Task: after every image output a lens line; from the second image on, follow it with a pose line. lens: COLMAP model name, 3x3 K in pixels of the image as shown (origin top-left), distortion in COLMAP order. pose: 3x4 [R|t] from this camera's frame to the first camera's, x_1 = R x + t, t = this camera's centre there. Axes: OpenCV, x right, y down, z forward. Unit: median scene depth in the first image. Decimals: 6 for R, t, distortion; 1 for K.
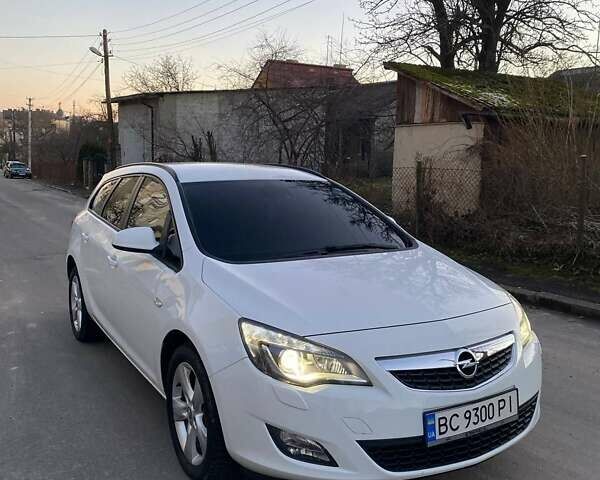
lens RADIAL K [[611.7, 0, 306.7], [0, 611.7, 238.0], [0, 0, 1]] dist [0.016811, -0.019805]
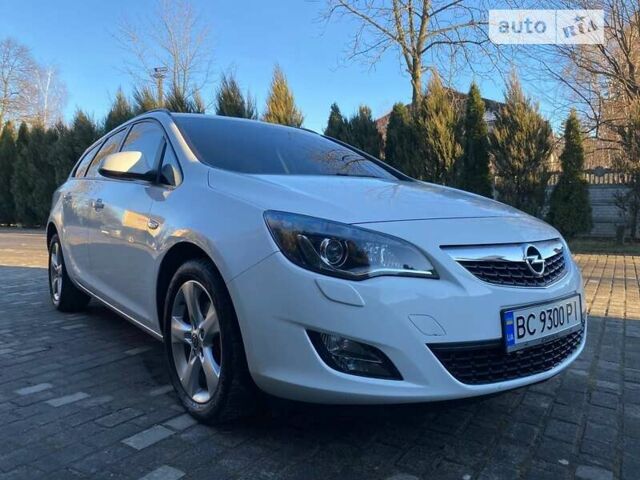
lens RADIAL K [[494.4, 0, 320.0], [0, 494.4, 240.0], [0, 0, 1]] dist [-0.008562, -0.004255]
pose [[0.992173, -0.001499, 0.124864, -0.113085], [0.008441, 0.998446, -0.055091, 0.197880], [-0.124588, 0.055714, 0.990643, 0.329127]]
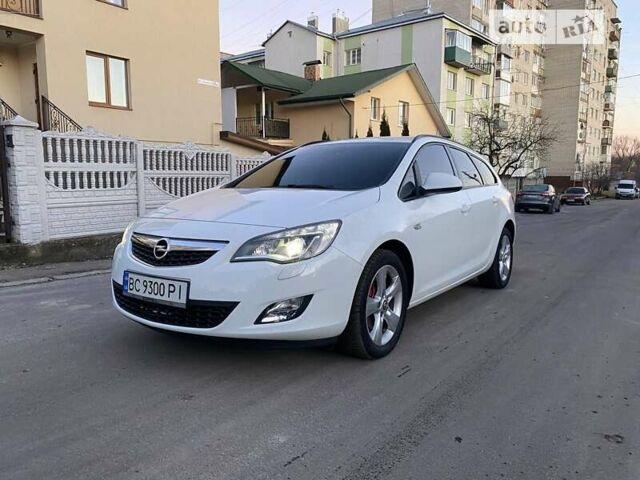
lens RADIAL K [[484.0, 0, 320.0], [0, 484.0, 240.0], [0, 0, 1]] dist [0.002669, -0.000932]
pose [[0.417436, 0.092950, -0.903940, 1.225509], [-0.119103, 0.991770, 0.046980, 0.092655], [0.900867, 0.088051, 0.425072, 0.806058]]
